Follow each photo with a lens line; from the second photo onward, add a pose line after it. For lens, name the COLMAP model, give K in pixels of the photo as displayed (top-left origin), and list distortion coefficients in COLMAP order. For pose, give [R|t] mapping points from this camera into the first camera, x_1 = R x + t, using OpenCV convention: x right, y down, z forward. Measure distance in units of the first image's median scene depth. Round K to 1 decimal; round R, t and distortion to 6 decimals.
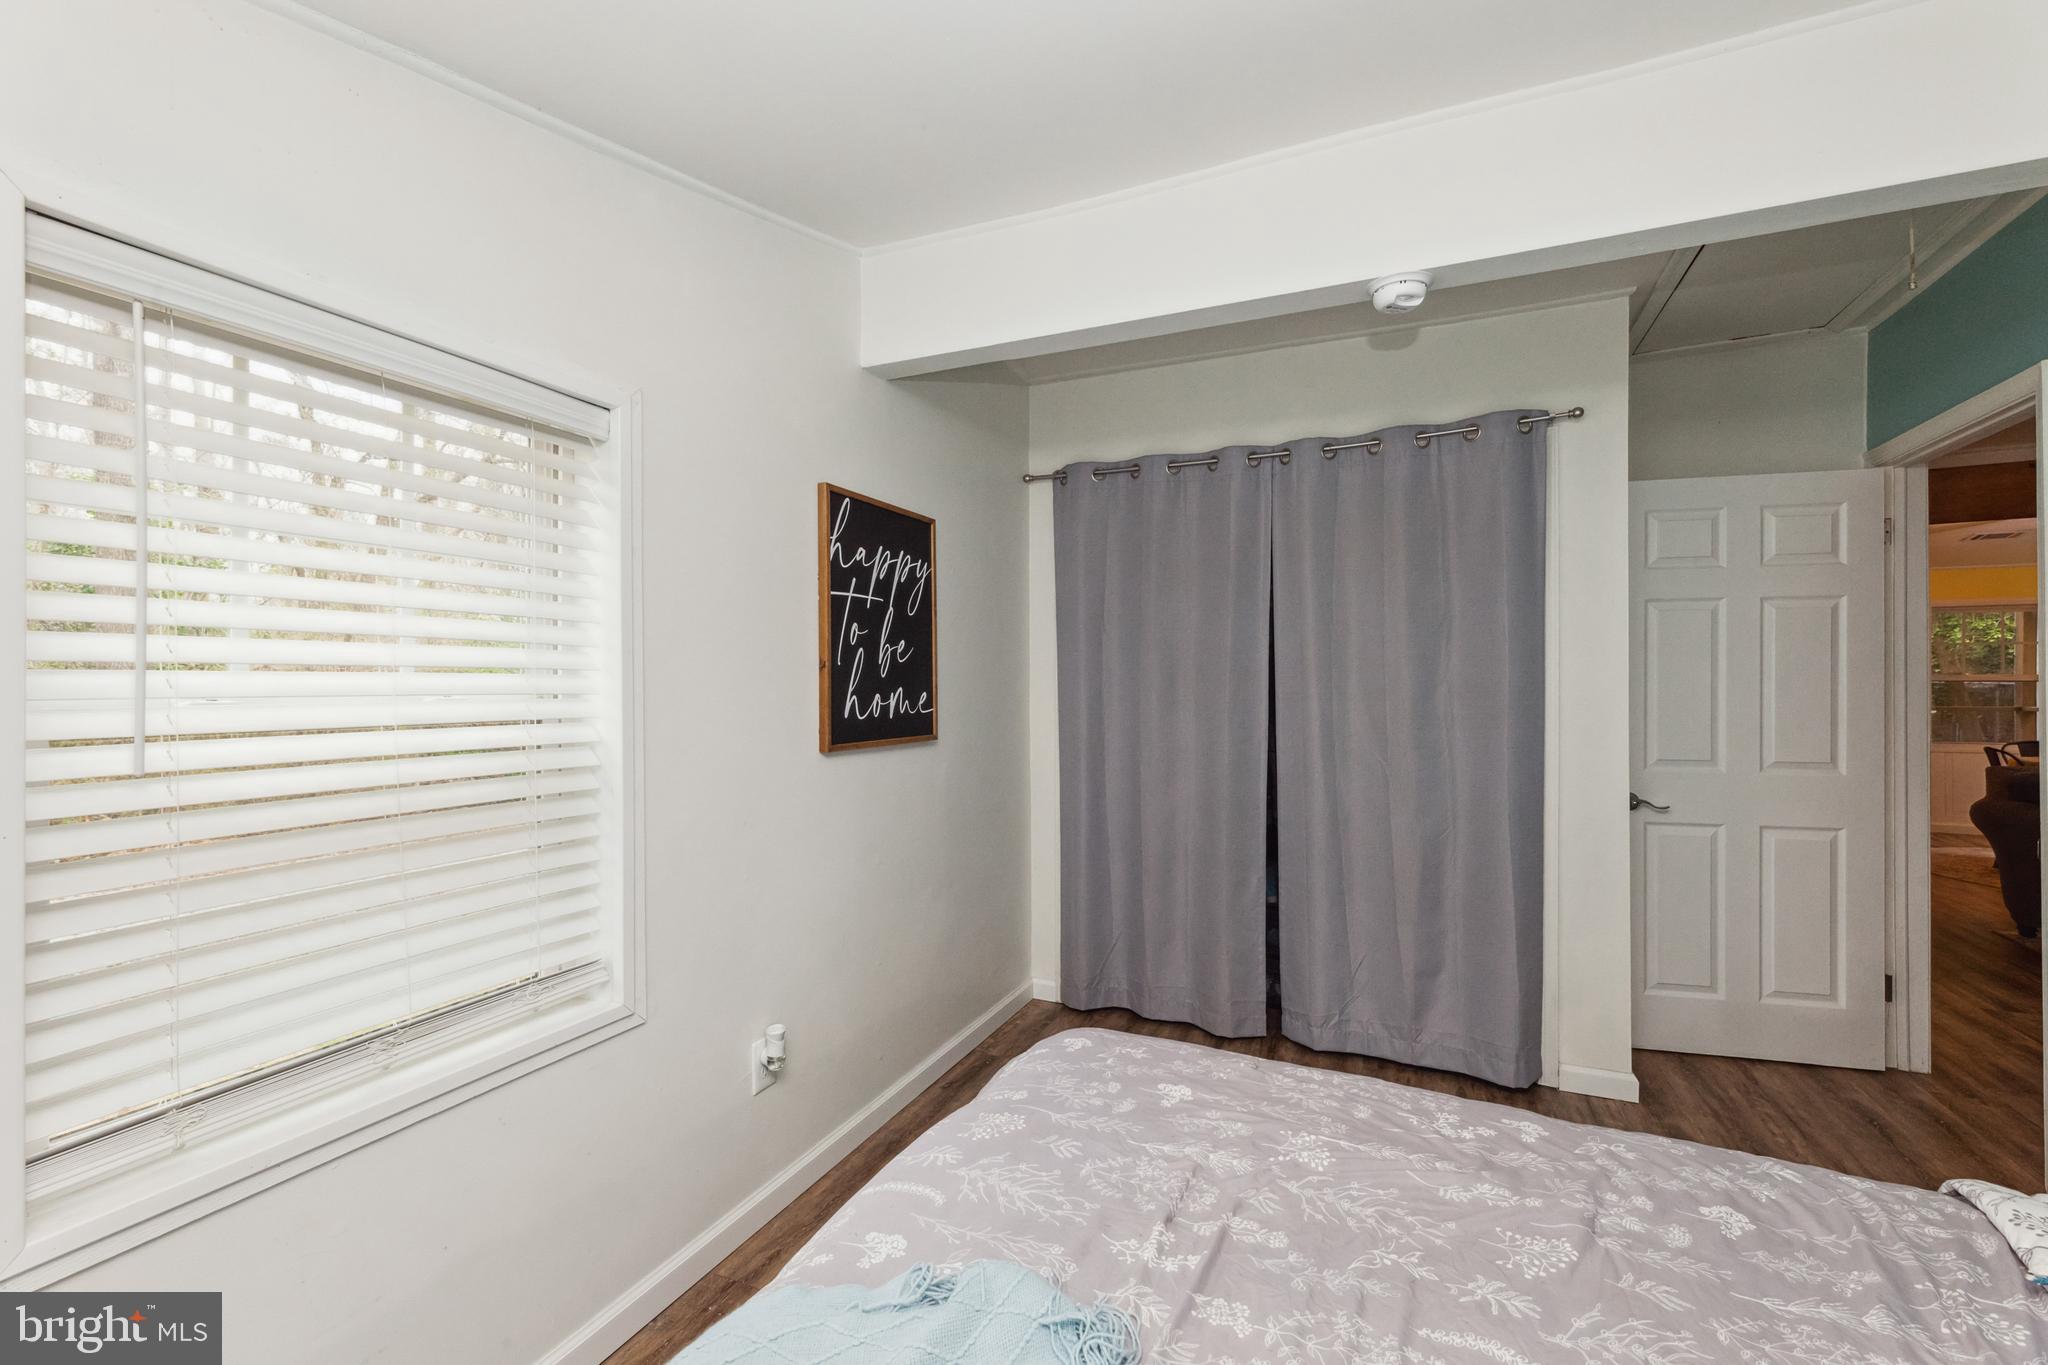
lens RADIAL K [[849.1, 0, 1044.0], [0, 849.1, 649.8], [0, 0, 1]] dist [0.002057, 0.000009]
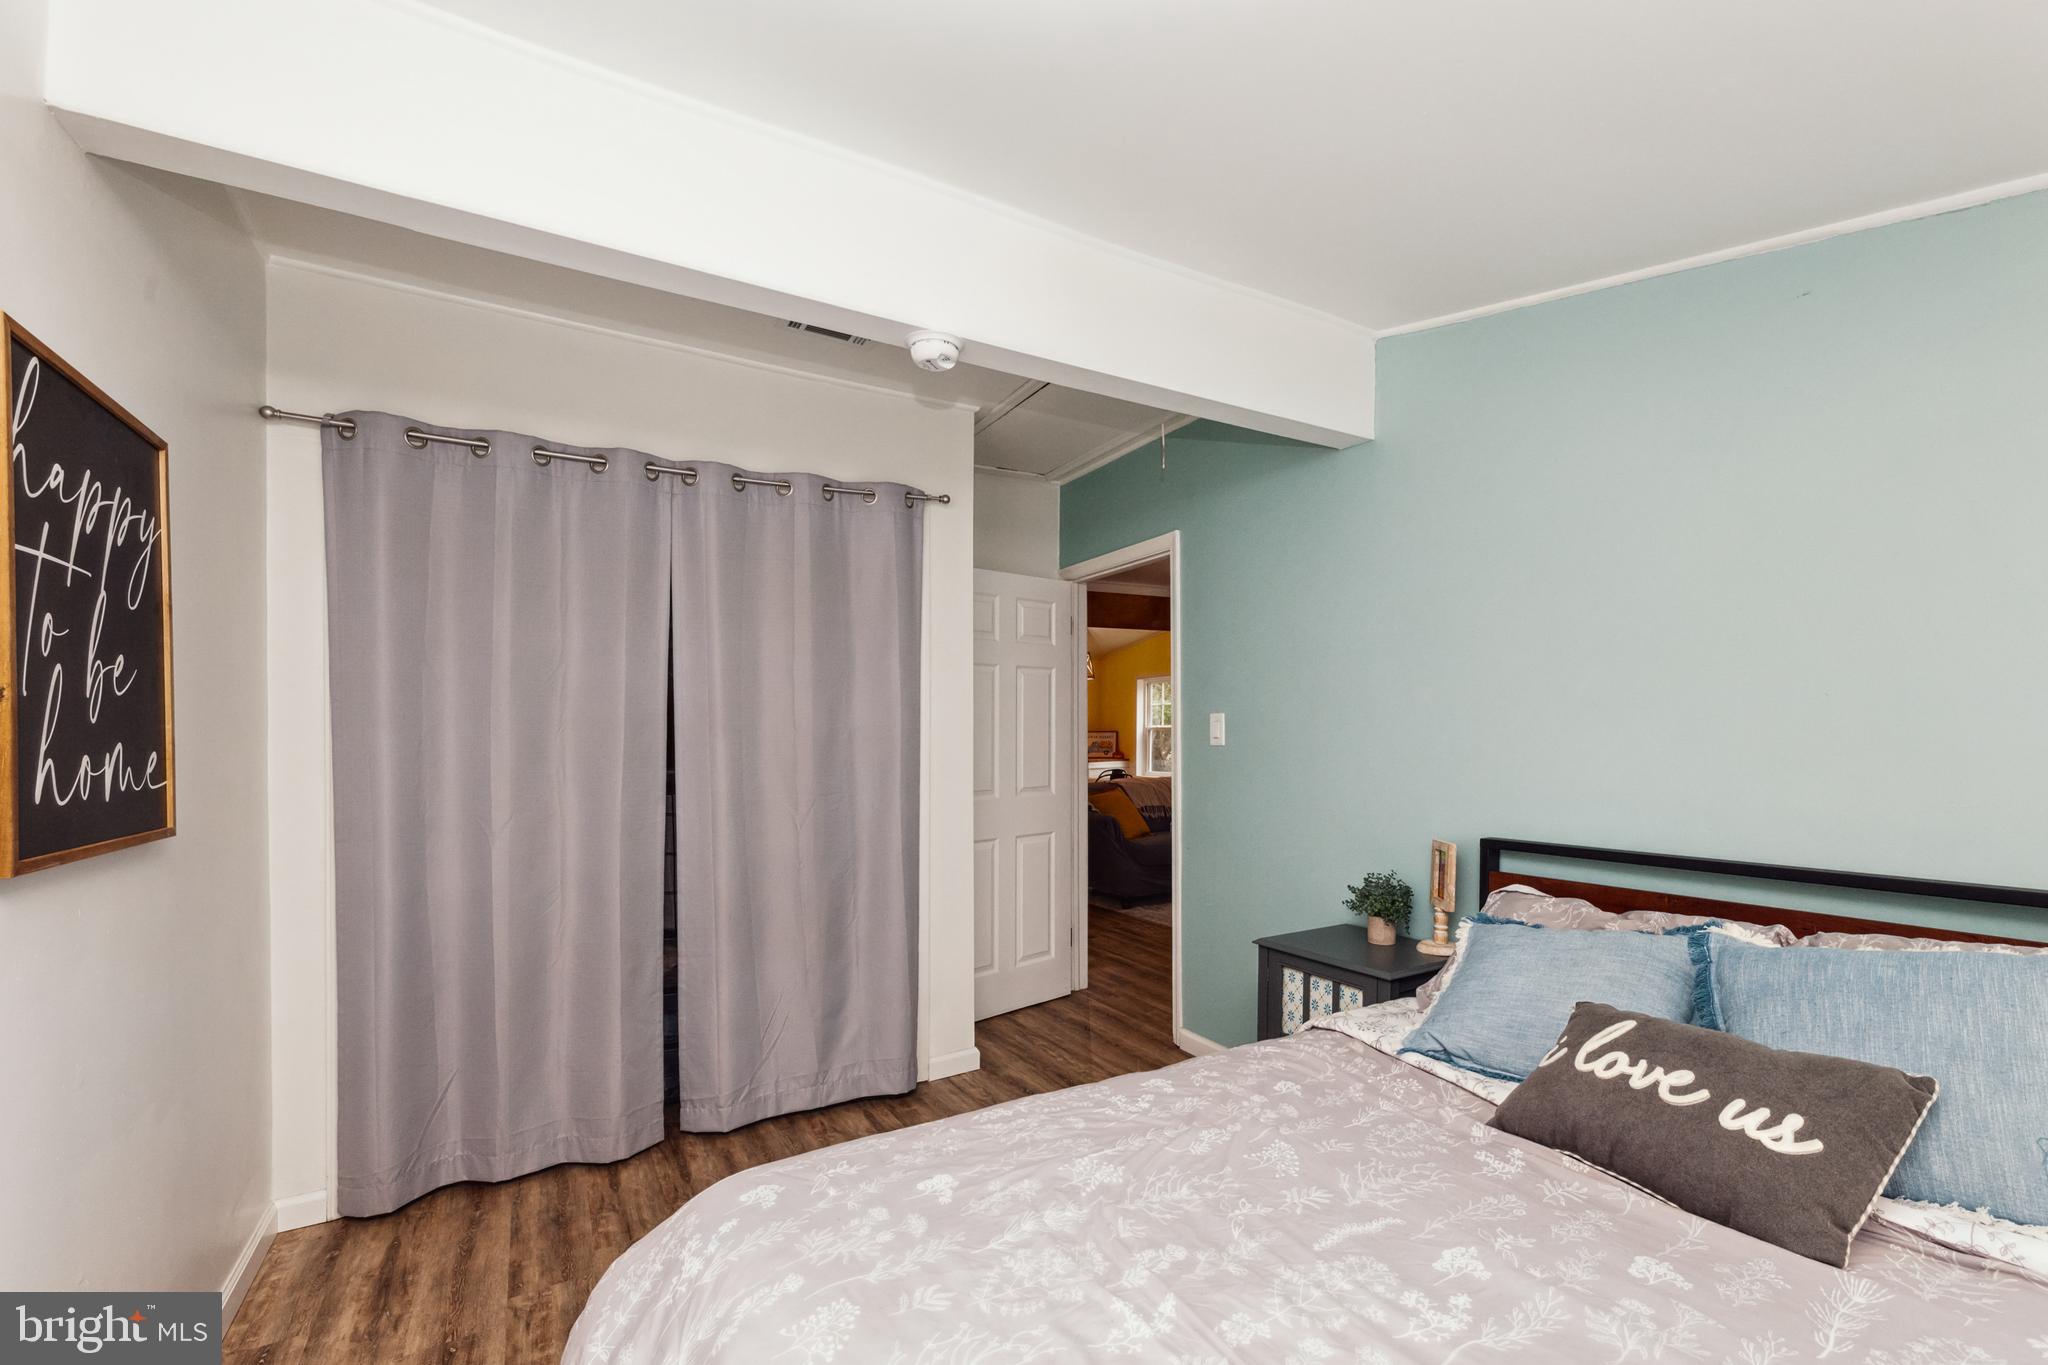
lens RADIAL K [[849.1, 0, 1065.5], [0, 849.1, 712.5], [0, 0, 1]] dist [0.002057, 0.000009]
pose [[0.579421, 0.010858, 0.814956, -0.256213], [-0.016570, 0.999862, -0.001540, 0.015888], [-0.814860, -0.012612, 0.579520, 0.202531]]
